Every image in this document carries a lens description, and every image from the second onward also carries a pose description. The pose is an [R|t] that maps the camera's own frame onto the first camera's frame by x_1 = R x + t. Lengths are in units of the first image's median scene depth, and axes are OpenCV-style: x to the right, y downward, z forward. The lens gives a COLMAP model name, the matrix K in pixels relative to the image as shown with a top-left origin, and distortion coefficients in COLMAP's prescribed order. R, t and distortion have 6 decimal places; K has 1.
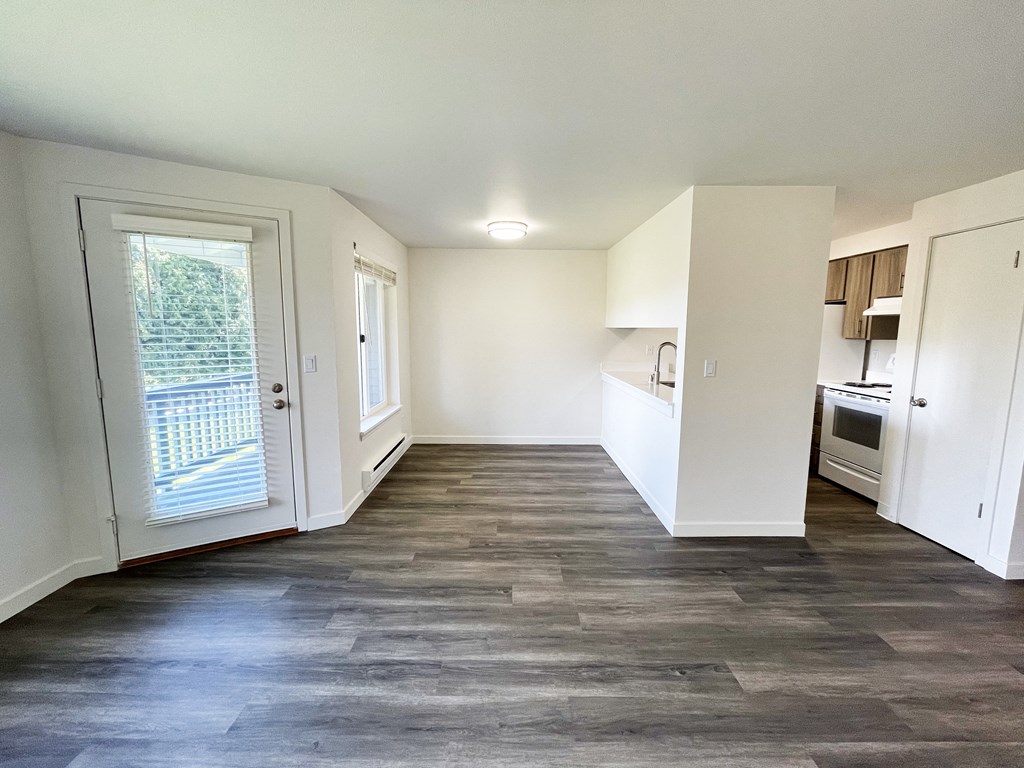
lens RADIAL K [[422.0, 0, 508.7], [0, 422.0, 378.1], [0, 0, 1]] dist [-0.001806, -0.000403]
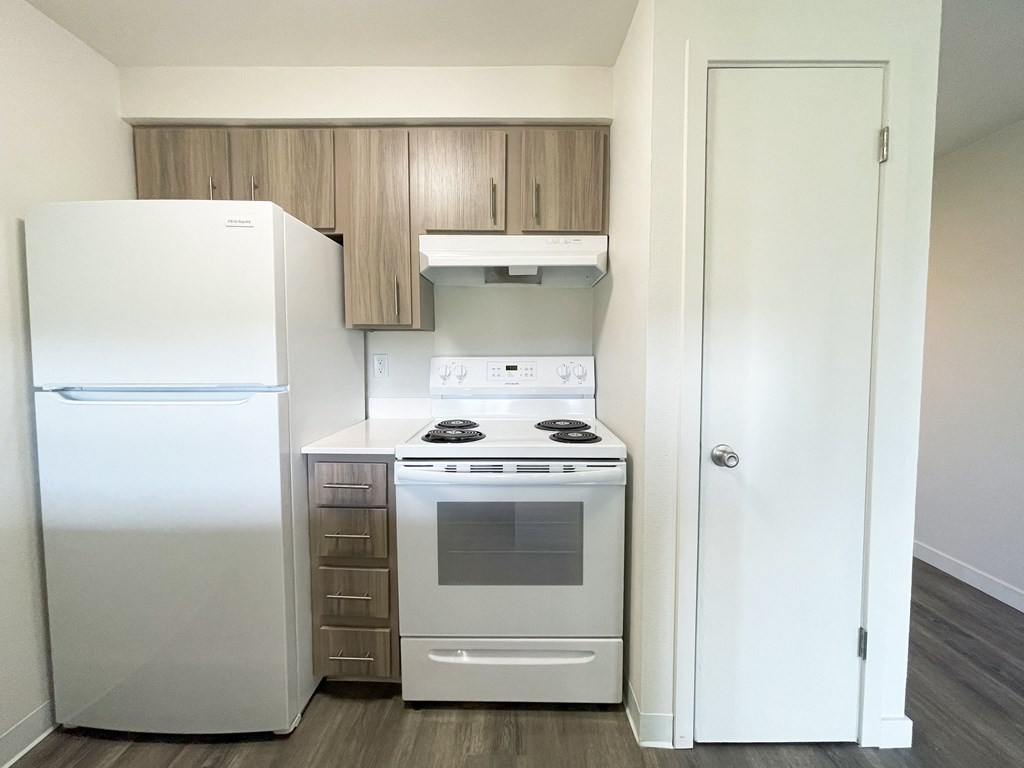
lens RADIAL K [[422.0, 0, 508.7], [0, 422.0, 378.1], [0, 0, 1]] dist [-0.001806, -0.000403]
pose [[0.011375, -0.073411, 0.997237, 0.421442], [0.115940, 0.990672, 0.071606, -0.060762], [-0.993191, 0.114805, 0.019781, 0.920460]]
